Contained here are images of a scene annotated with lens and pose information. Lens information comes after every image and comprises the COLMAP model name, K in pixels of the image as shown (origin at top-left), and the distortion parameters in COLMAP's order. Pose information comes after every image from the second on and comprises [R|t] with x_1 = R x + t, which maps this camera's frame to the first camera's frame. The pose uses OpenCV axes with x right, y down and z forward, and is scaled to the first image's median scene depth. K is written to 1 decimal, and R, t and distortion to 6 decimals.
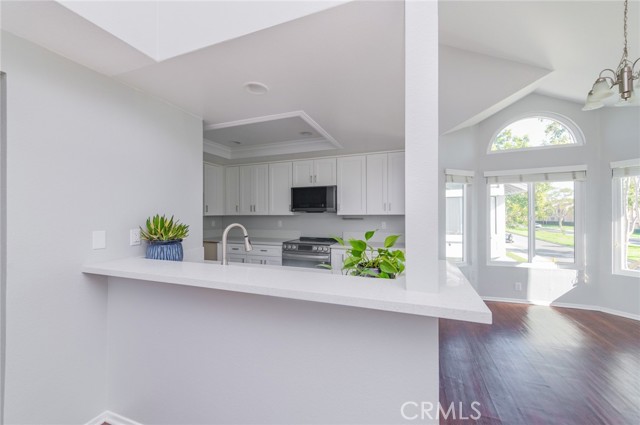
lens RADIAL K [[252.5, 0, 321.8], [0, 252.5, 213.5], [0, 0, 1]] dist [0.009160, -0.002171]
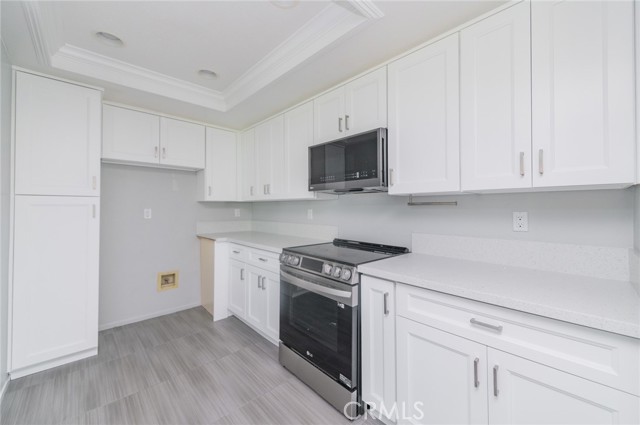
lens RADIAL K [[252.5, 0, 326.0], [0, 252.5, 205.3], [0, 0, 1]] dist [0.009160, -0.002171]
pose [[0.903149, -0.001067, -0.429326, 0.153395], [-0.001598, 0.999982, -0.005847, 0.027348], [0.429324, 0.005967, 0.903131, 0.565678]]
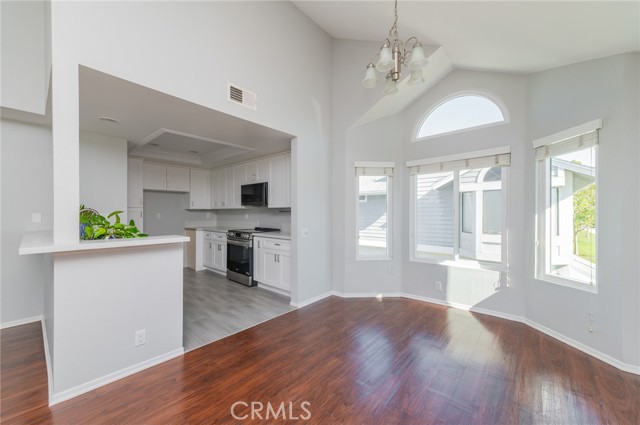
lens RADIAL K [[252.5, 0, 319.8], [0, 252.5, 212.4], [0, 0, 1]] dist [0.009160, -0.002171]
pose [[0.935426, 0.002644, -0.353513, 0.703356], [-0.001968, 0.999995, 0.002271, 0.024380], [0.353518, -0.001429, 0.935427, 0.004292]]
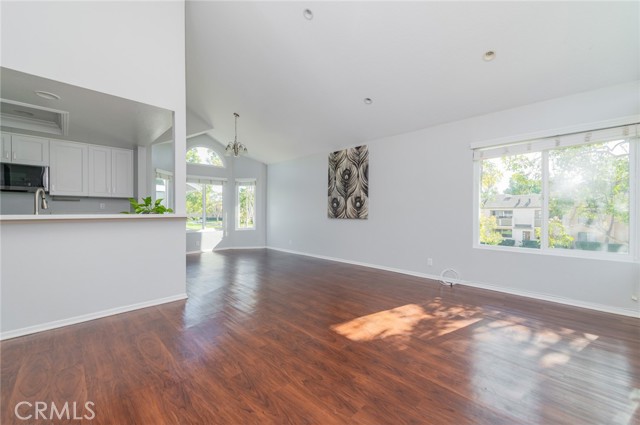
lens RADIAL K [[252.5, 0, 324.7], [0, 252.5, 212.1], [0, 0, 1]] dist [0.009160, -0.002171]
pose [[0.404991, 0.005712, 0.914303, -0.454172], [-0.006146, 0.999975, -0.003525, 0.076517], [-0.914300, -0.004192, 0.405016, -0.494047]]
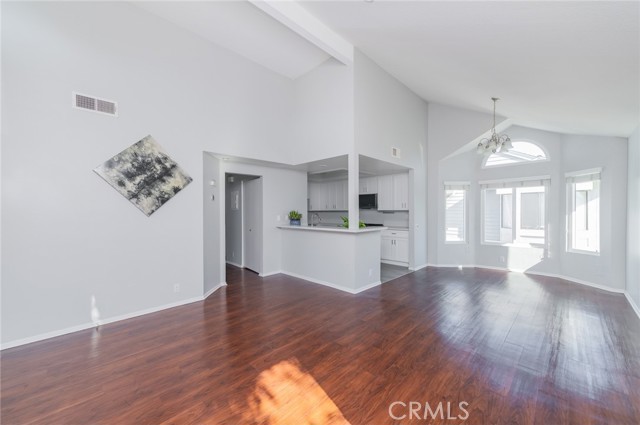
lens RADIAL K [[252.5, 0, 317.6], [0, 252.5, 211.5], [0, 0, 1]] dist [0.009160, -0.002171]
pose [[0.906065, 0.000820, -0.423138, 0.432963], [0.003505, 0.999949, 0.009443, -0.004738], [0.423124, -0.010039, 0.906016, -0.781647]]
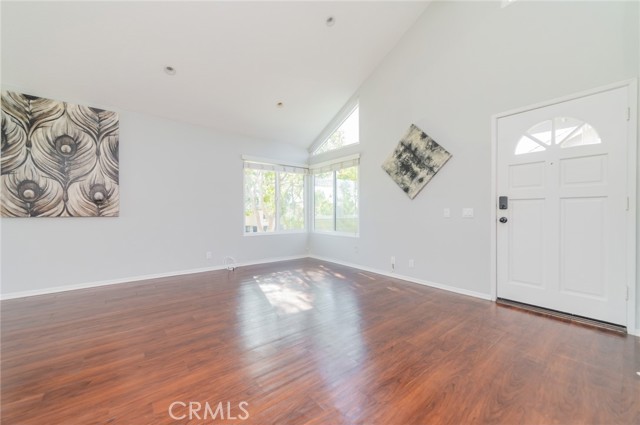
lens RADIAL K [[252.5, 0, 323.2], [0, 252.5, 214.3], [0, 0, 1]] dist [0.009160, -0.002171]
pose [[-0.861301, 0.001188, 0.508093, -0.300568], [0.002224, 0.999997, 0.001432, 0.096675], [-0.508089, 0.002364, -0.861301, 0.248055]]
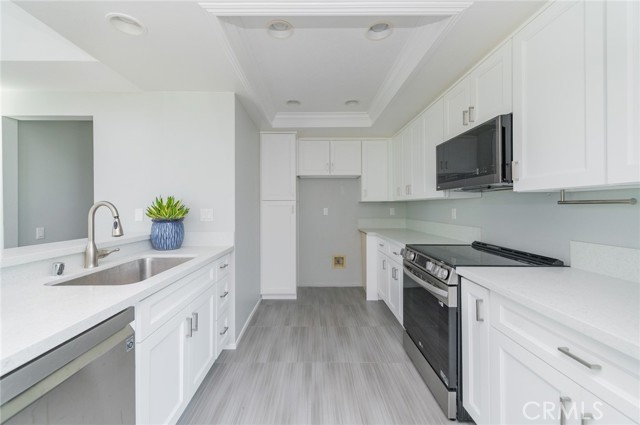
lens RADIAL K [[252.5, 0, 312.7], [0, 252.5, 207.4], [0, 0, 1]] dist [0.009160, -0.002171]
pose [[0.350189, 0.004903, -0.936666, 0.312826], [0.005461, 0.999959, 0.007277, 0.024401], [0.936663, -0.007664, 0.350147, 0.602895]]
